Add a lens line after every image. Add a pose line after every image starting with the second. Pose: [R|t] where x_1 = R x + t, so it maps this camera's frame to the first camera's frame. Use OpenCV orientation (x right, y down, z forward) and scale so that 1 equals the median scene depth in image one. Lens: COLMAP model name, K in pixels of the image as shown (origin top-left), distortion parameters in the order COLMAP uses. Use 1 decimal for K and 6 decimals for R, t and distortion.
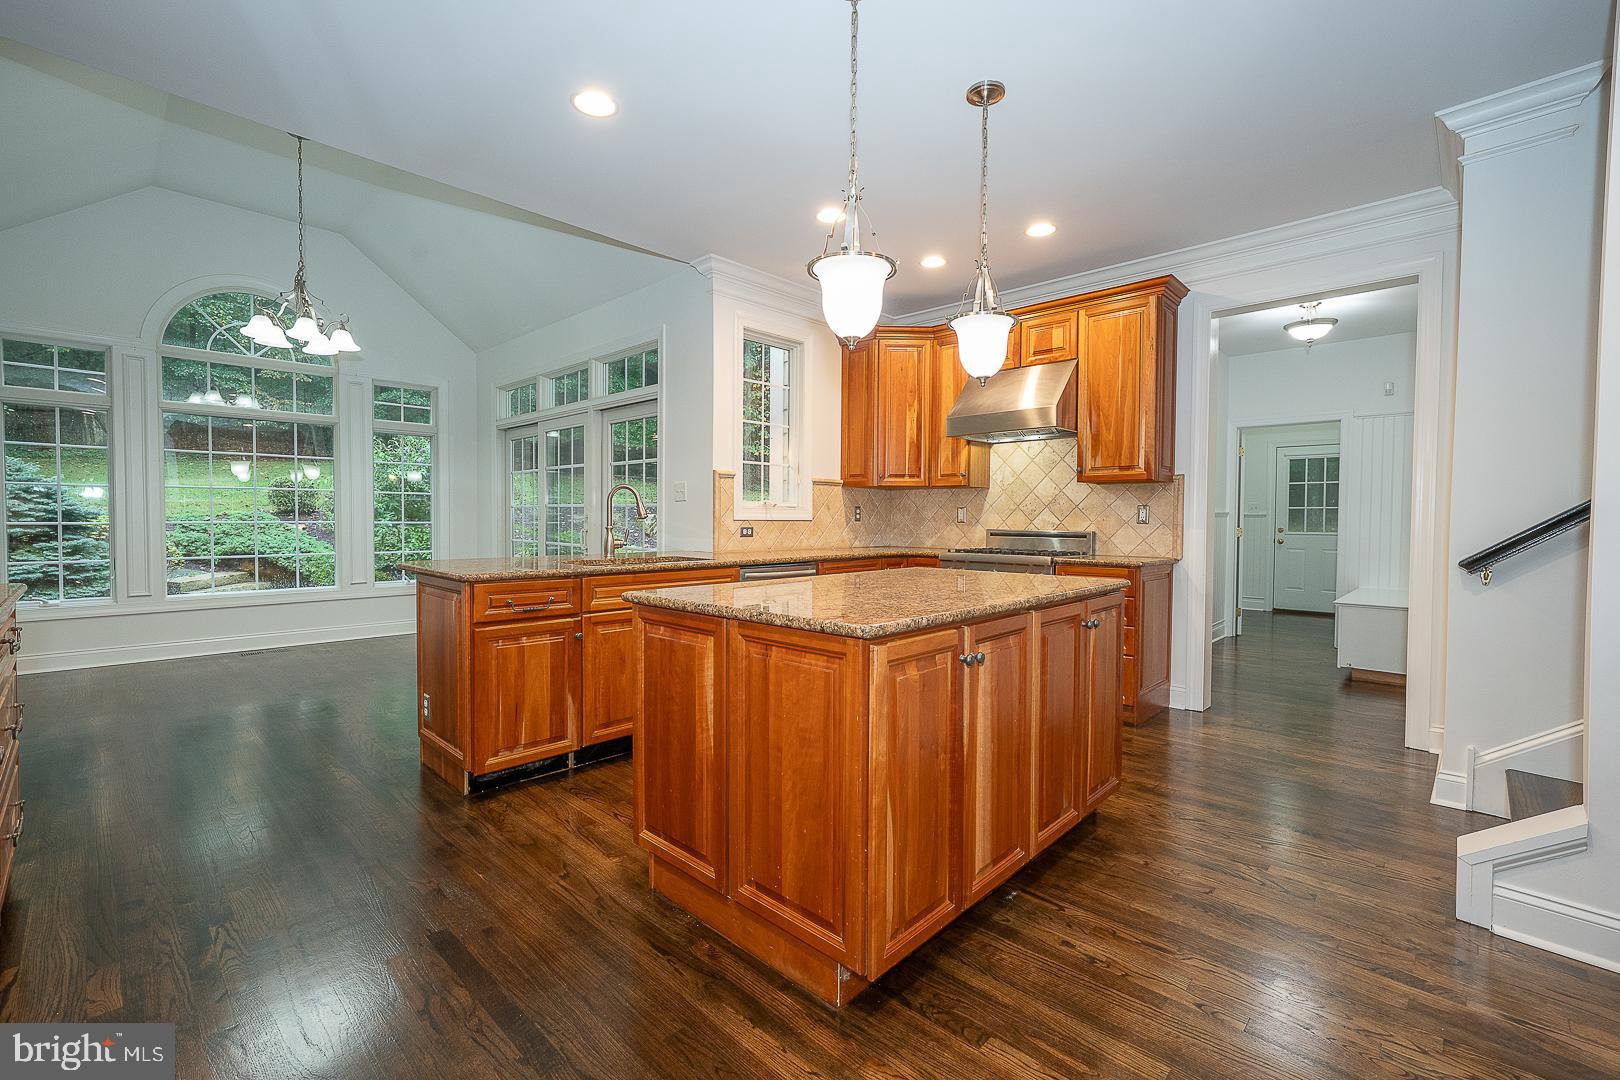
lens RADIAL K [[692.2, 0, 809.2], [0, 692.2, 536.9], [0, 0, 1]] dist [0.000115, 0.000238]
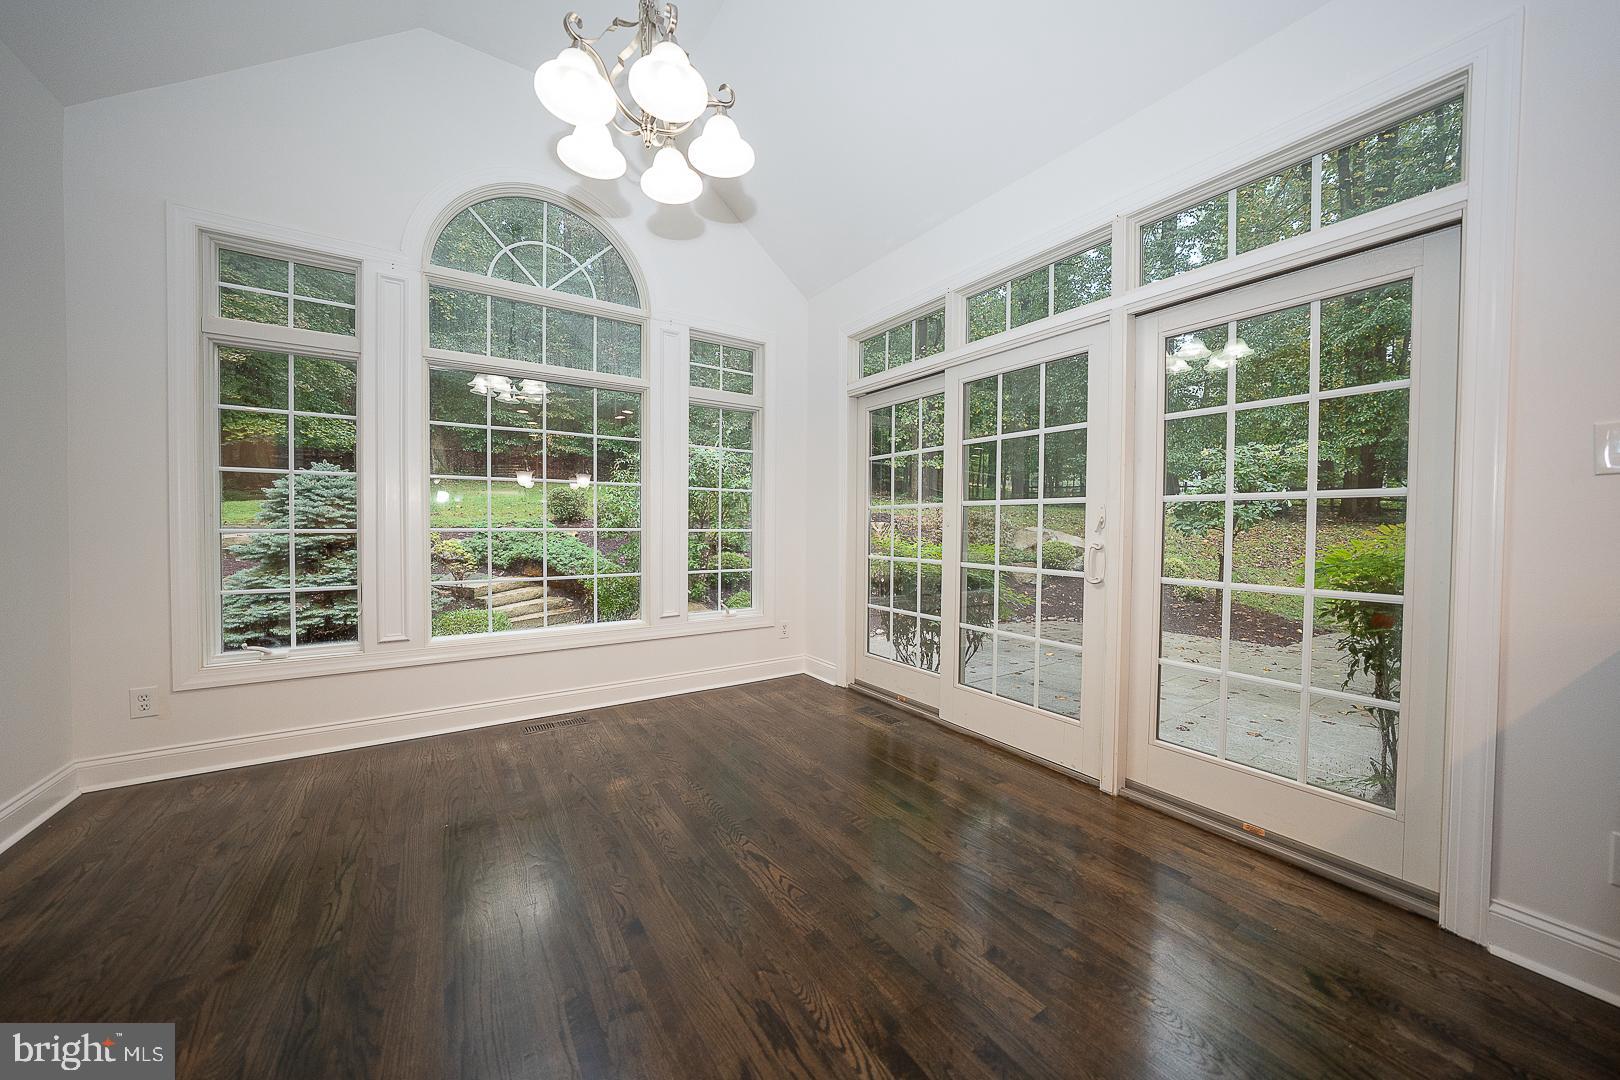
lens RADIAL K [[558.5, 0, 813.1], [0, 558.5, 536.5], [0, 0, 1]] dist [-0.028660, 0.006785]
pose [[0.978412, 0.004953, -0.206606, -0.462534], [-0.007081, 0.999929, -0.009563, -0.011572], [0.206544, 0.010819, 0.978377, 0.562211]]
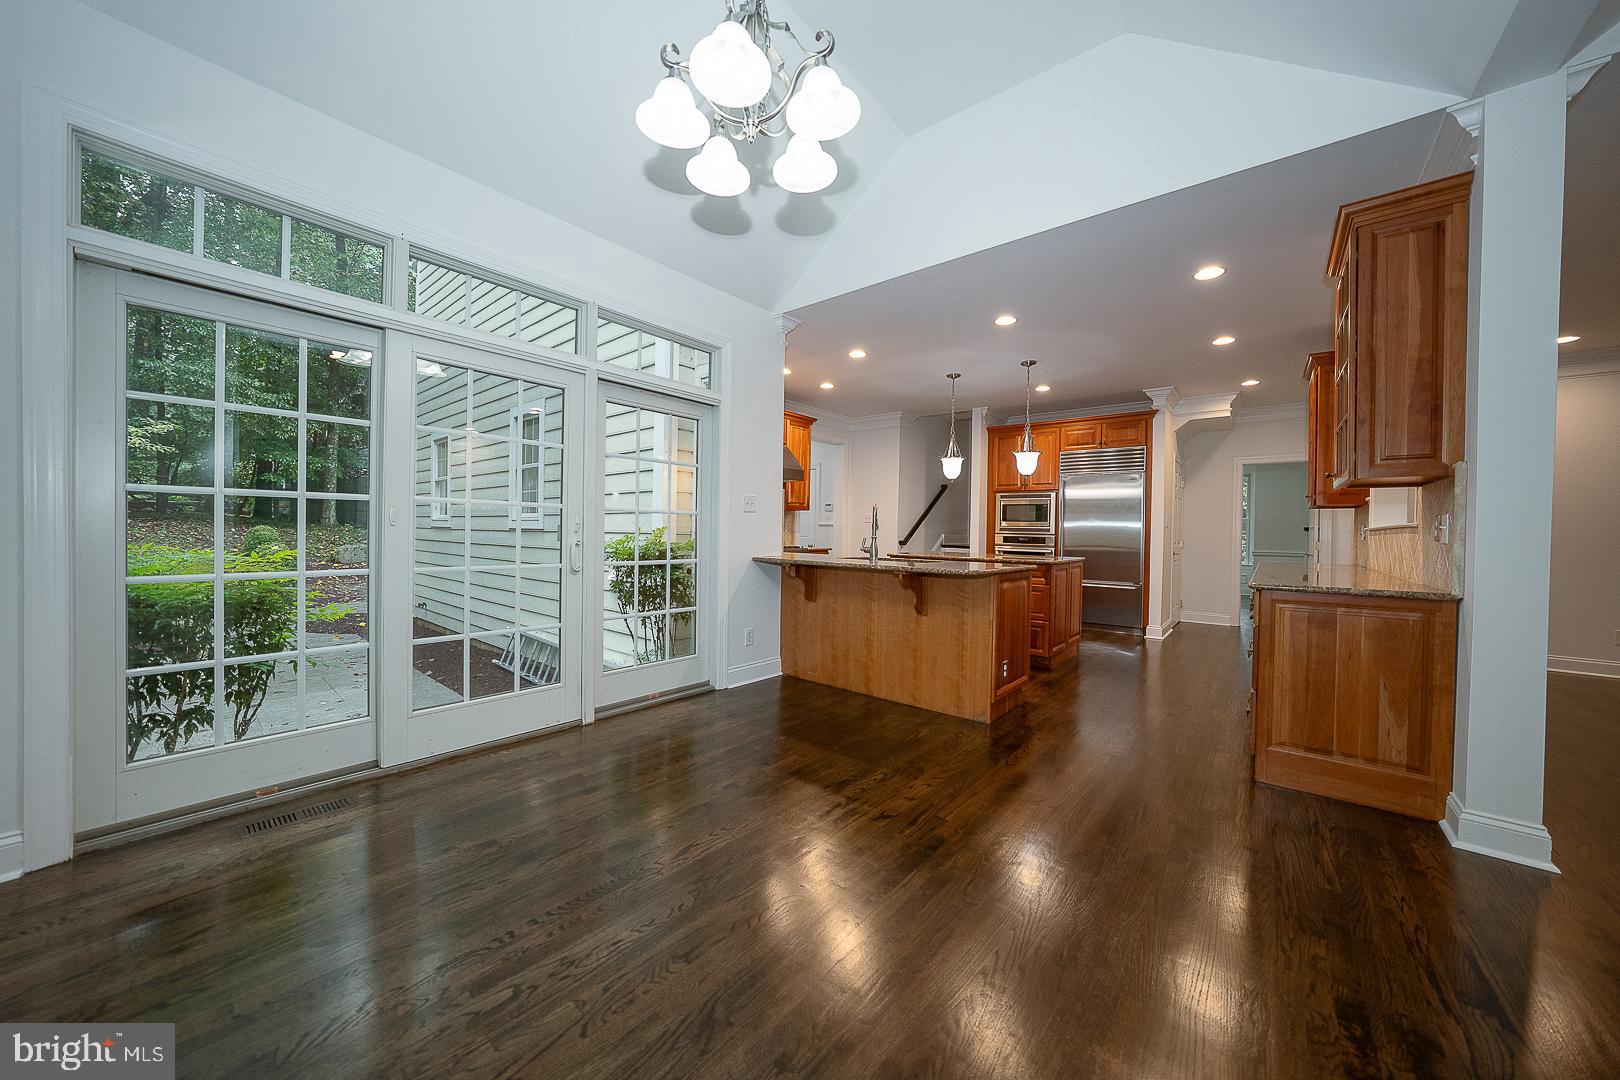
lens RADIAL K [[558.5, 0, 813.1], [0, 558.5, 536.5], [0, 0, 1]] dist [-0.028660, 0.006785]
pose [[-0.072782, -0.016547, 0.997211, -0.924703], [0.012427, 0.999770, 0.017497, -0.023320], [-0.997270, 0.013666, -0.072560, 0.833821]]
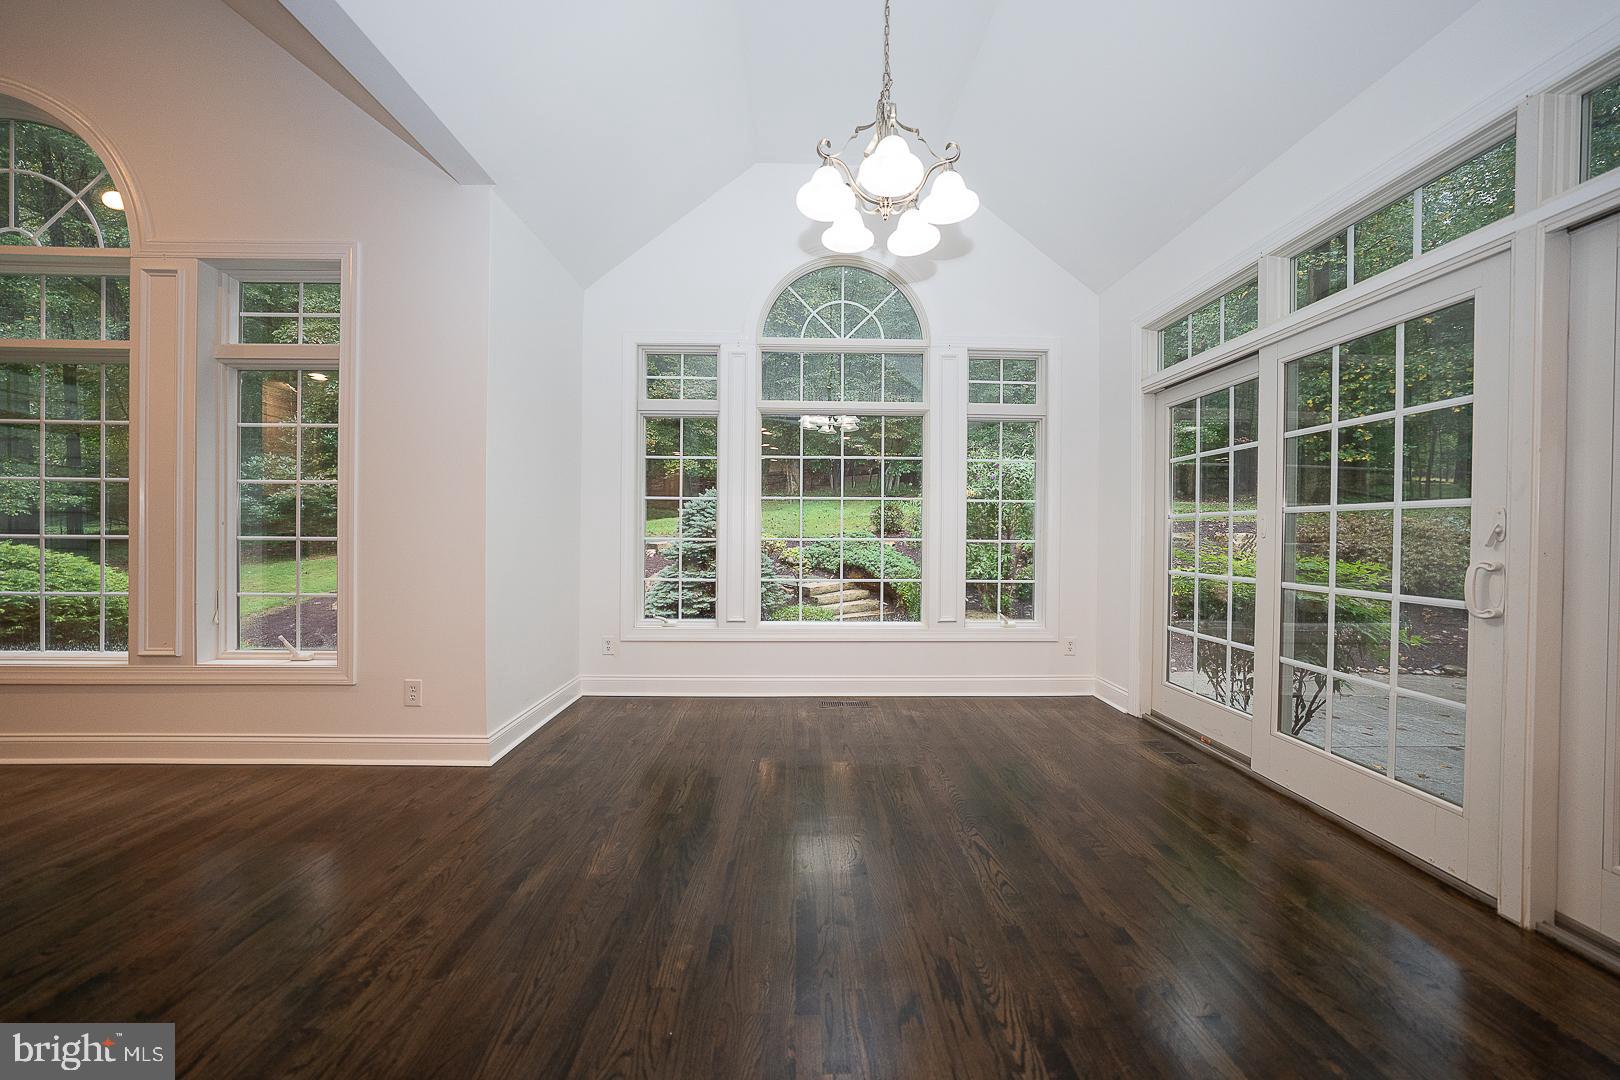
lens RADIAL K [[558.5, 0, 813.1], [0, 558.5, 536.5], [0, 0, 1]] dist [-0.028660, 0.006785]
pose [[0.712497, 0.003541, -0.701666, -0.391076], [-0.025007, 0.999480, -0.020350, -0.010686], [0.701229, 0.032046, 0.712215, 0.550689]]
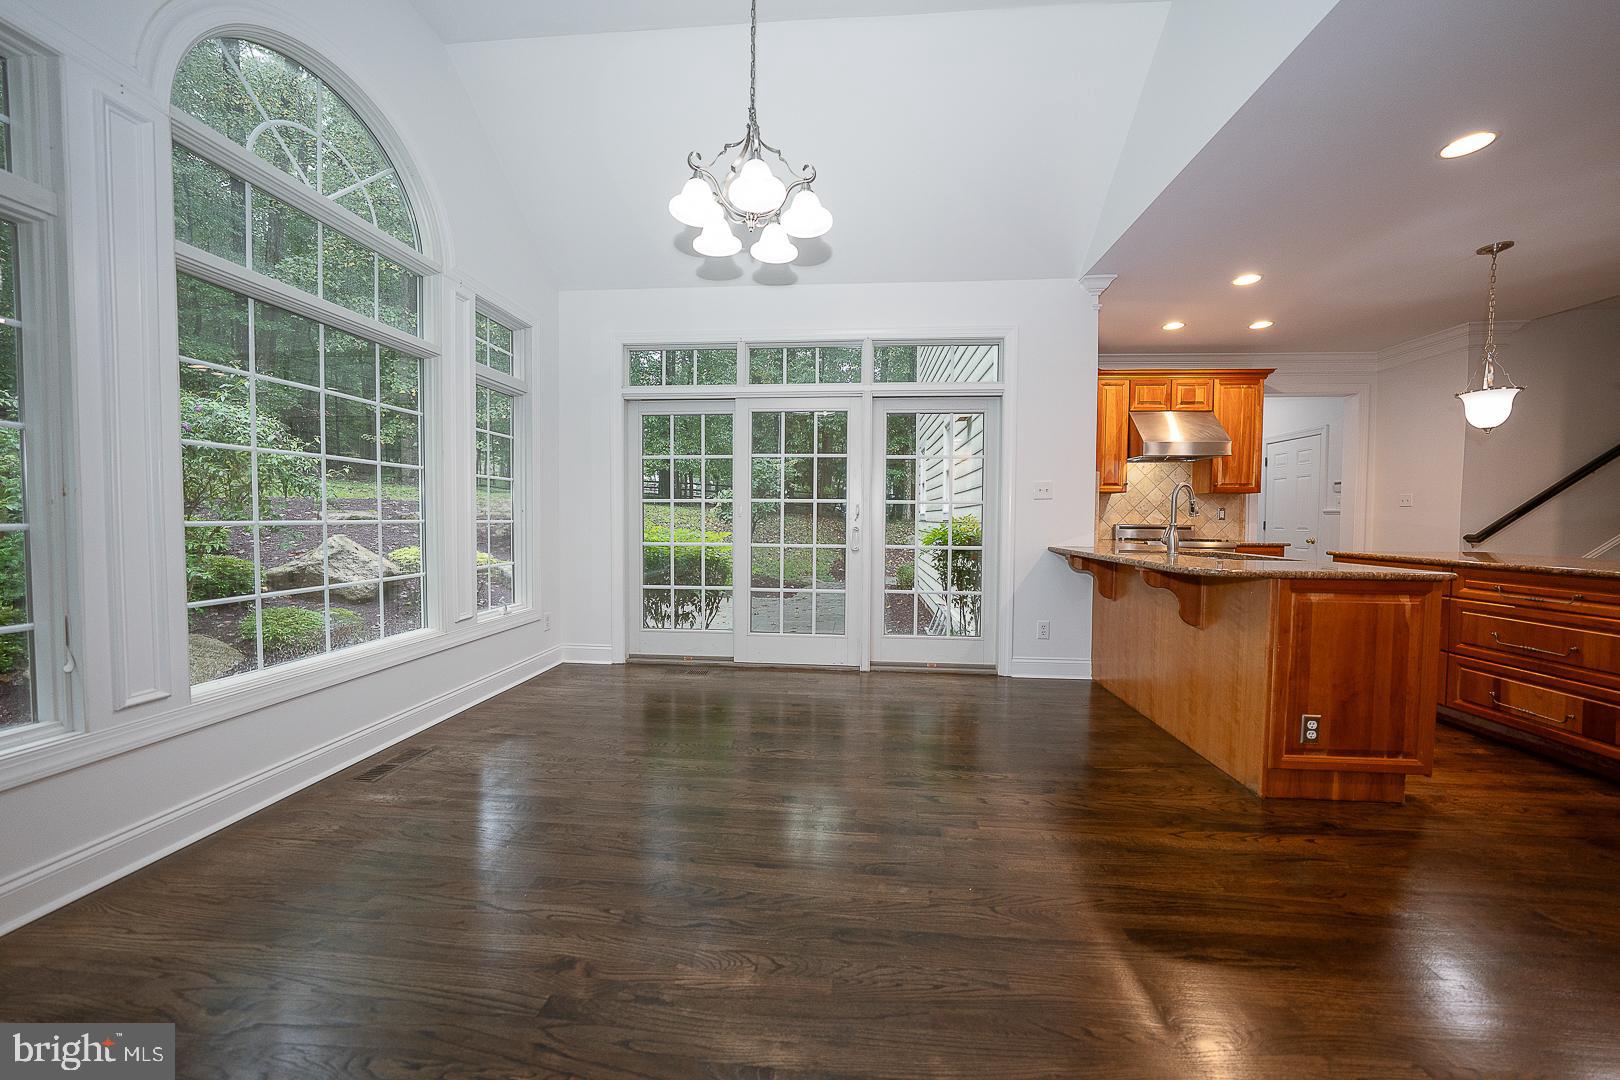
lens RADIAL K [[556.4, 0, 814.1], [0, 556.4, 536.2], [0, 0, 1]] dist [-0.009580, 0.000118]
pose [[0.773897, -0.020464, 0.632981, -0.849602], [0.016540, 0.999790, 0.012101, -0.010143], [-0.633096, 0.001105, 0.774073, 0.493045]]
